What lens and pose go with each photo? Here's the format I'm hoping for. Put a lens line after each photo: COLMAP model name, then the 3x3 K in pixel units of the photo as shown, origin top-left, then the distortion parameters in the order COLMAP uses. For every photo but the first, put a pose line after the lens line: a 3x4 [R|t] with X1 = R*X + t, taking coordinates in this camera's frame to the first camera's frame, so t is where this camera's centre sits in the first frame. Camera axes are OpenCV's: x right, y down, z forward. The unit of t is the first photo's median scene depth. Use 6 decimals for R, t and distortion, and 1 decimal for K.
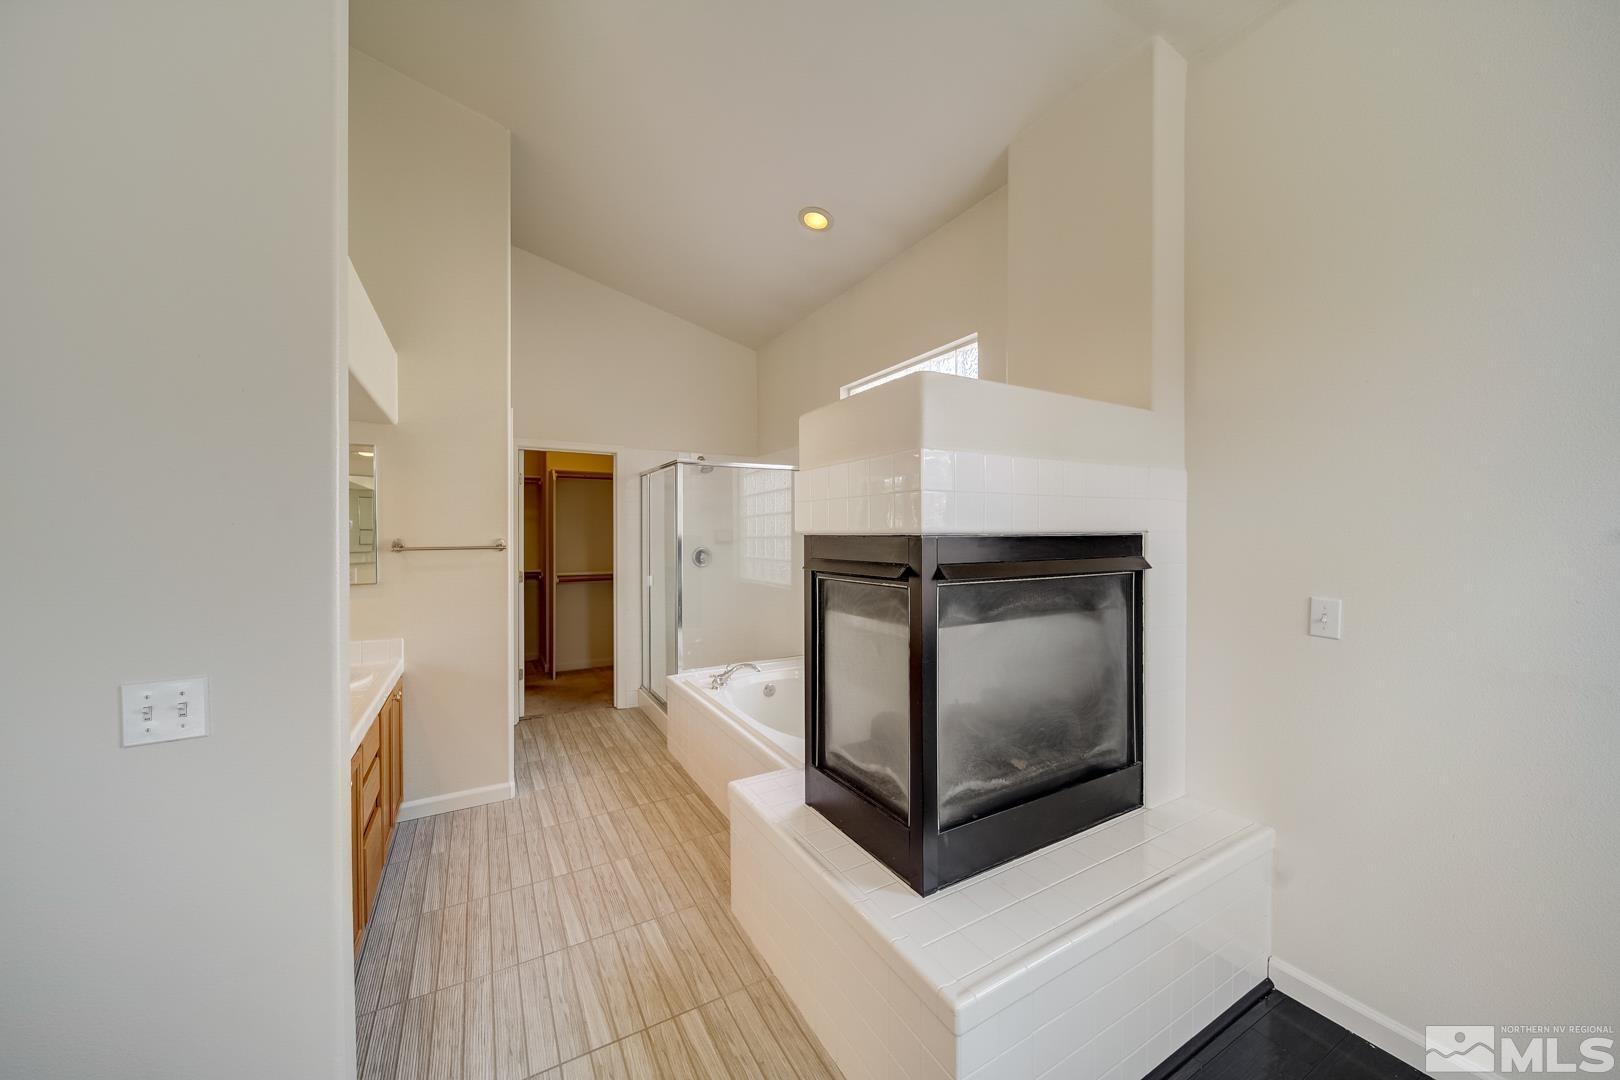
lens RADIAL K [[573.4, 0, 799.6], [0, 573.4, 534.4], [0, 0, 1]] dist [-0.005668, -0.000514]
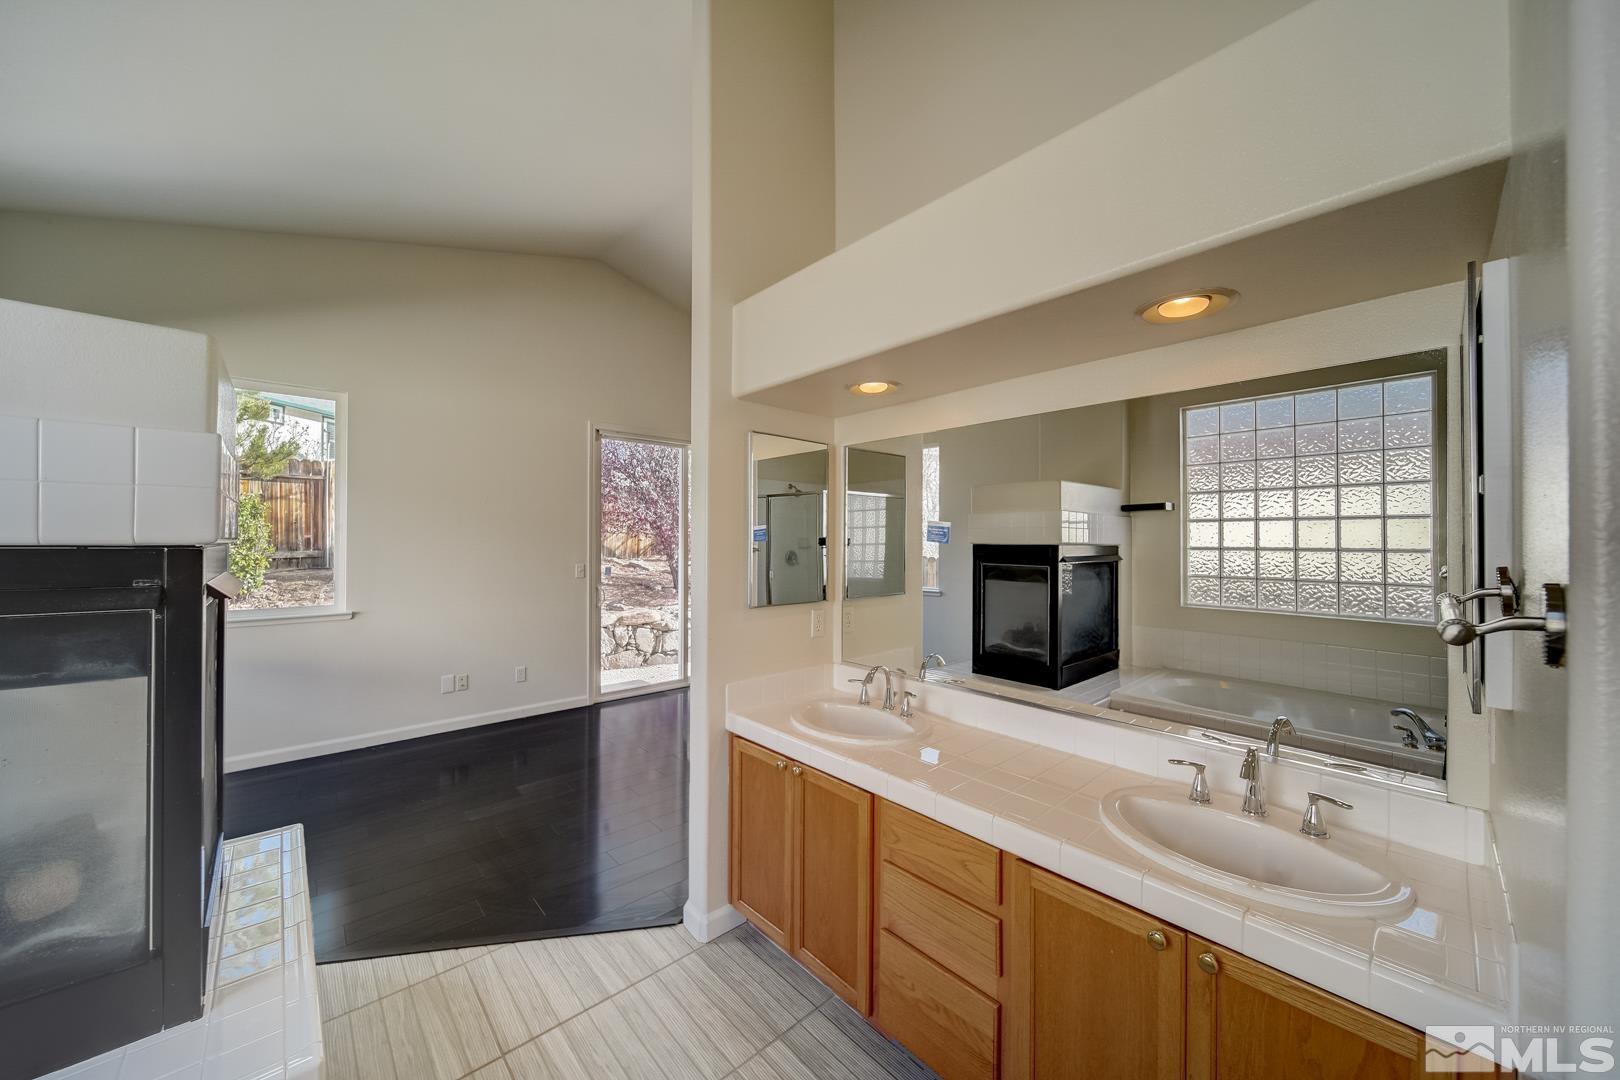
lens RADIAL K [[573.4, 0, 805.7], [0, 573.4, 537.4], [0, 0, 1]] dist [-0.005668, -0.000514]
pose [[-0.974471, -0.005749, -0.224442, -0.323298], [-0.004391, 0.999969, -0.006551, -0.004072], [0.224473, -0.005398, -0.974465, 1.218578]]
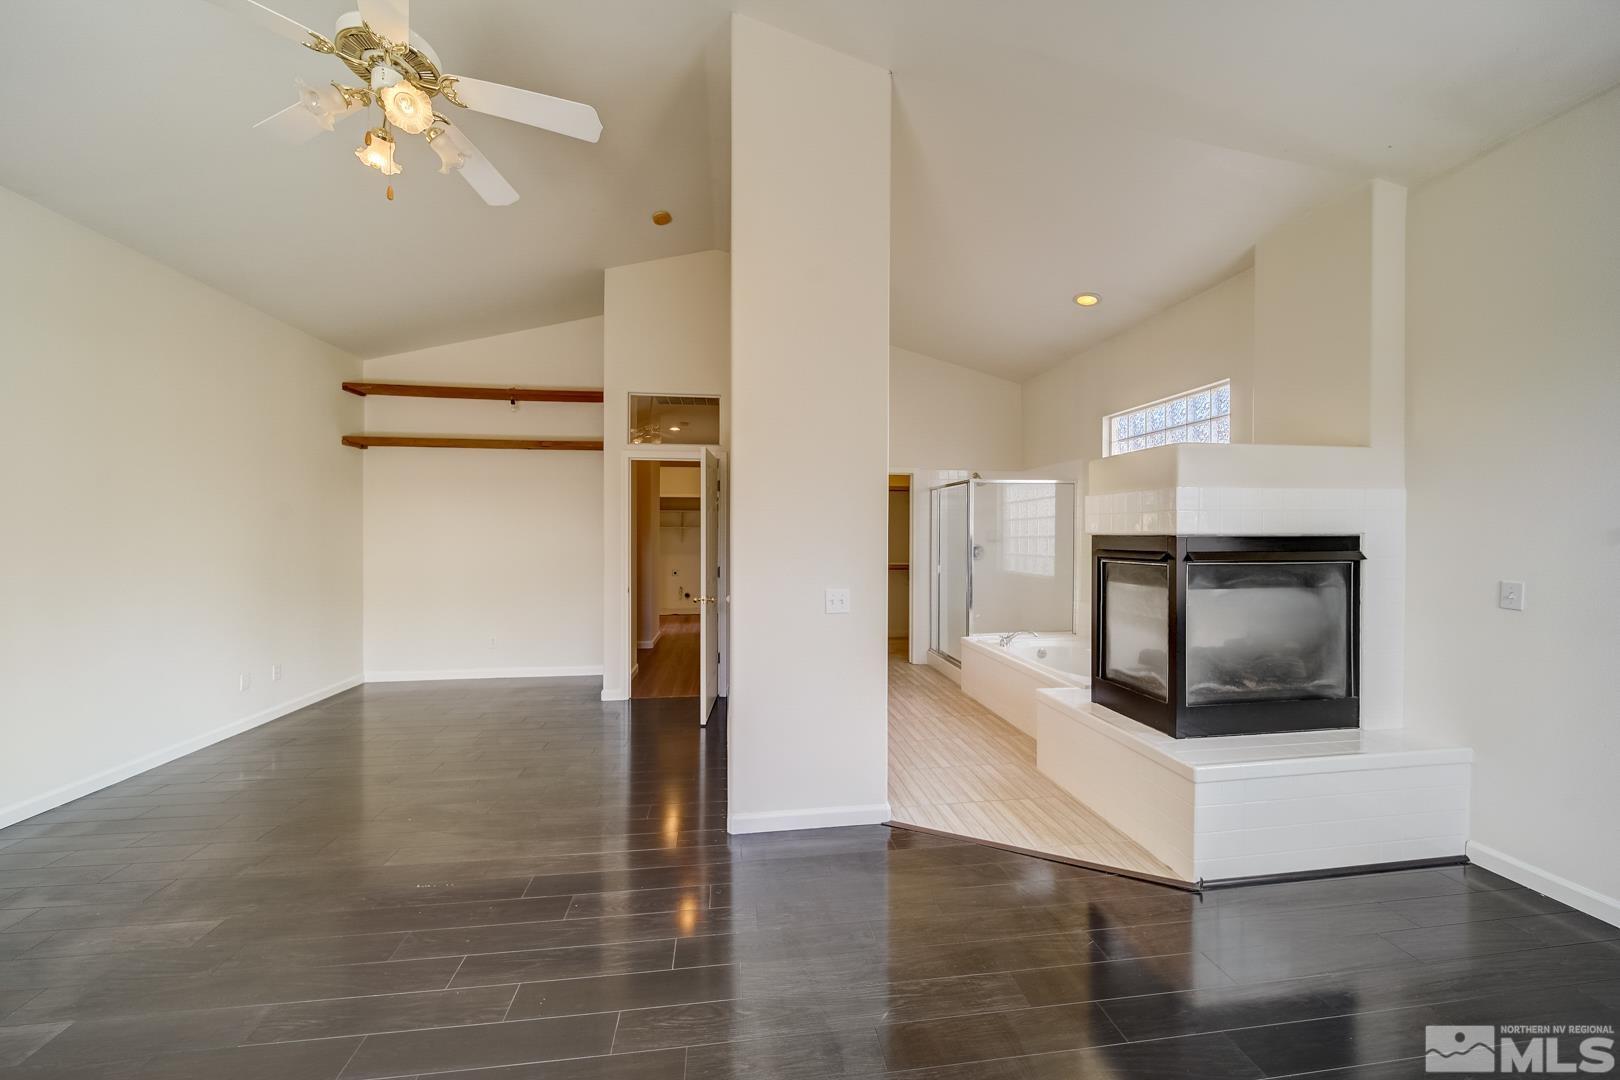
lens RADIAL K [[573.4, 0, 799.8], [0, 573.4, 537.3], [0, 0, 1]] dist [-0.005668, -0.000514]
pose [[0.929775, 0.005215, -0.368092, -0.117937], [-0.003657, 0.999981, 0.004930, 0.002096], [0.368110, -0.003237, 0.929776, -0.575583]]
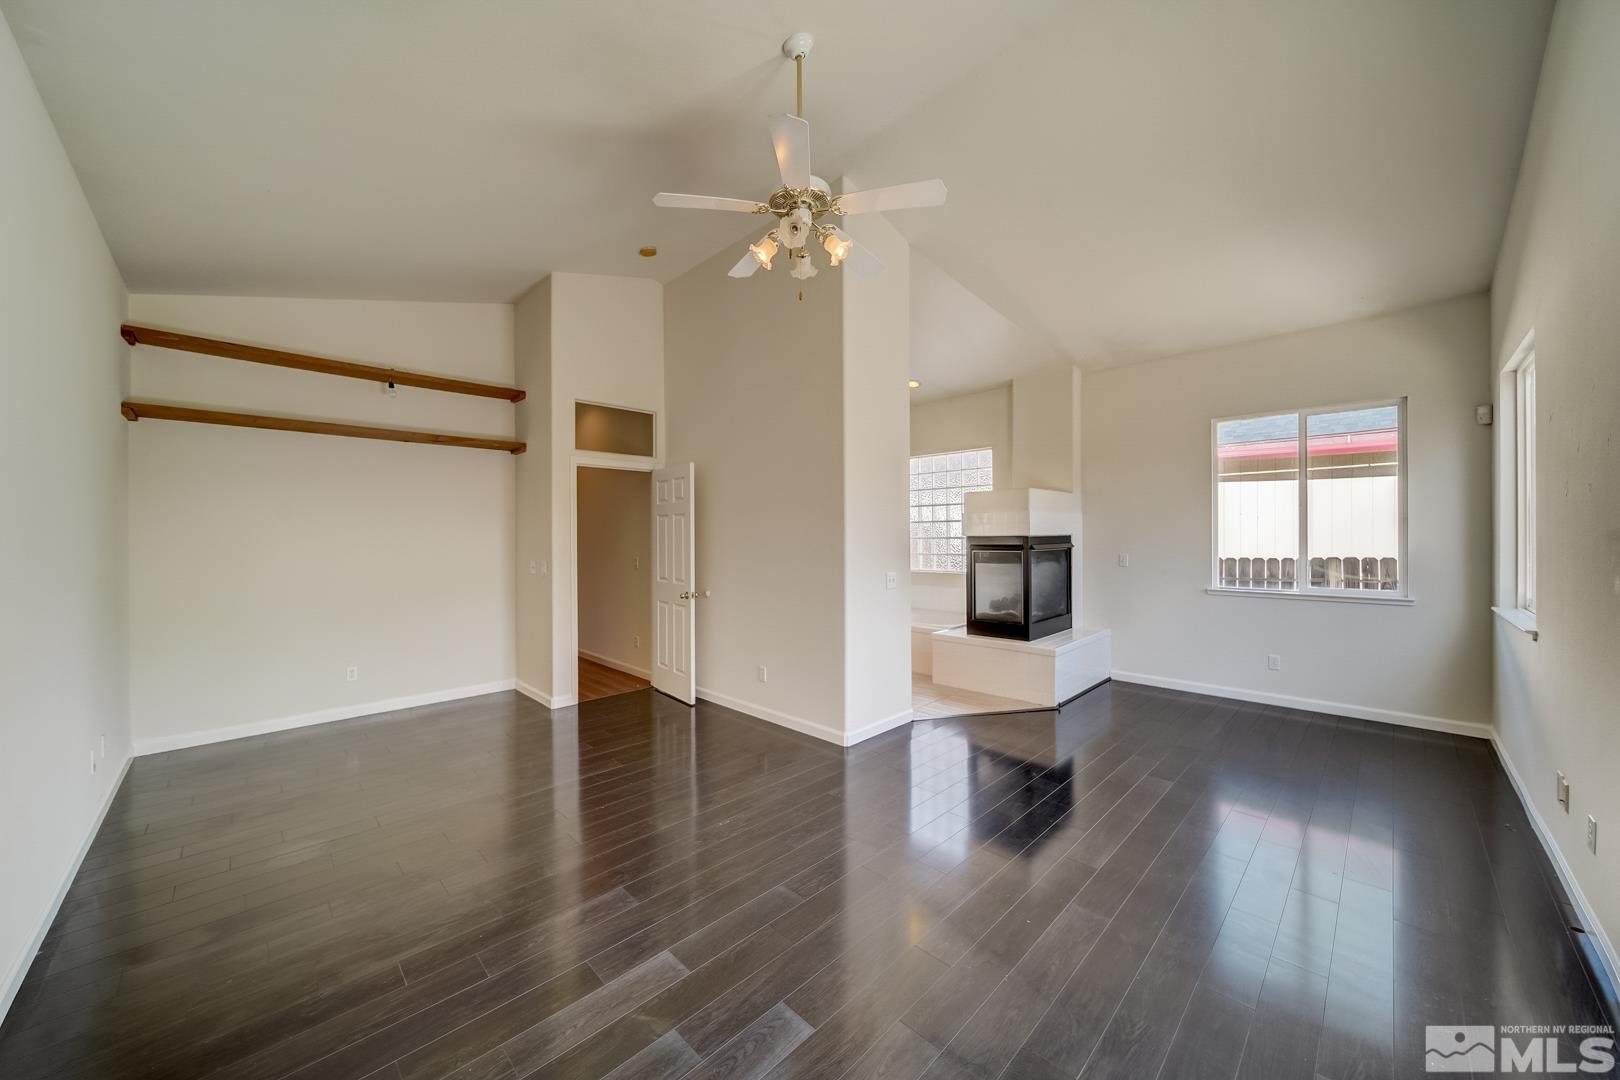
lens RADIAL K [[573.4, 0, 805.2], [0, 573.4, 538.0], [0, 0, 1]] dist [-0.005668, -0.000514]
pose [[0.963692, -0.005624, 0.266956, -1.056502], [0.005719, 0.999984, 0.000422, 0.001708], [-0.266954, 0.001120, 0.963708, -1.035990]]
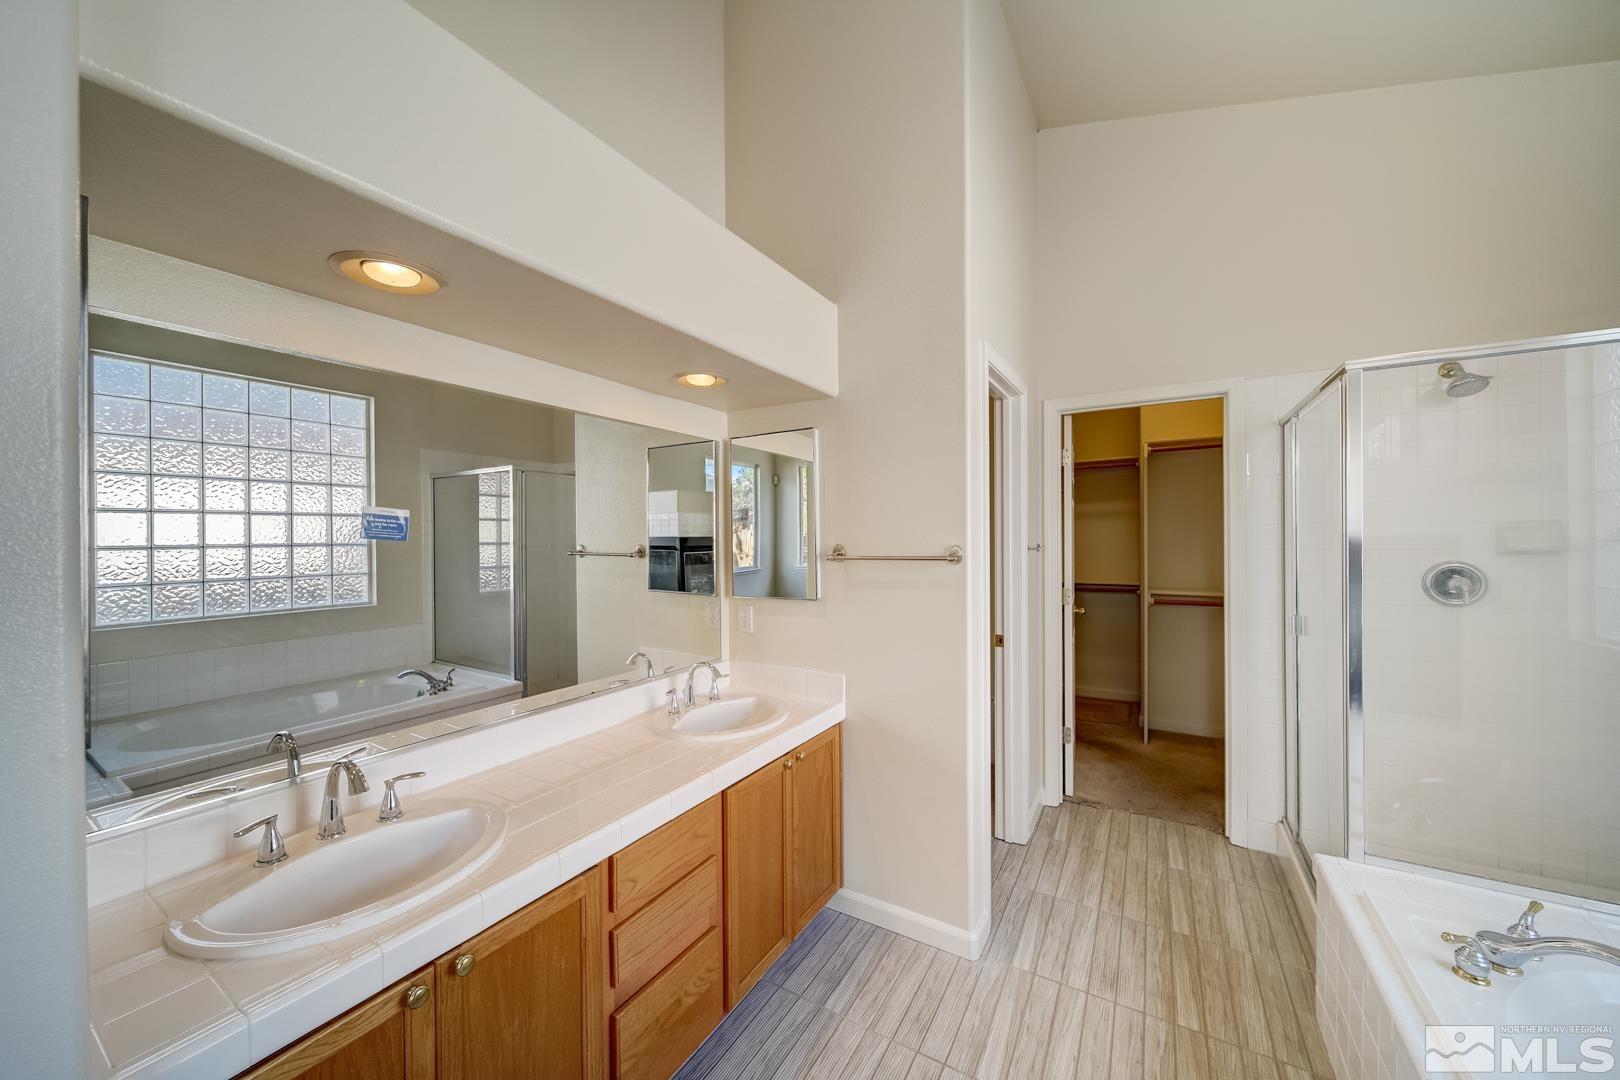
lens RADIAL K [[573.4, 0, 802.9], [0, 573.4, 534.7], [0, 0, 1]] dist [-0.005668, -0.000514]
pose [[0.490370, -0.003805, -0.871506, -0.053449], [0.006713, 0.999977, -0.000589, -0.005123], [0.871488, -0.005562, 0.490385, 0.593037]]
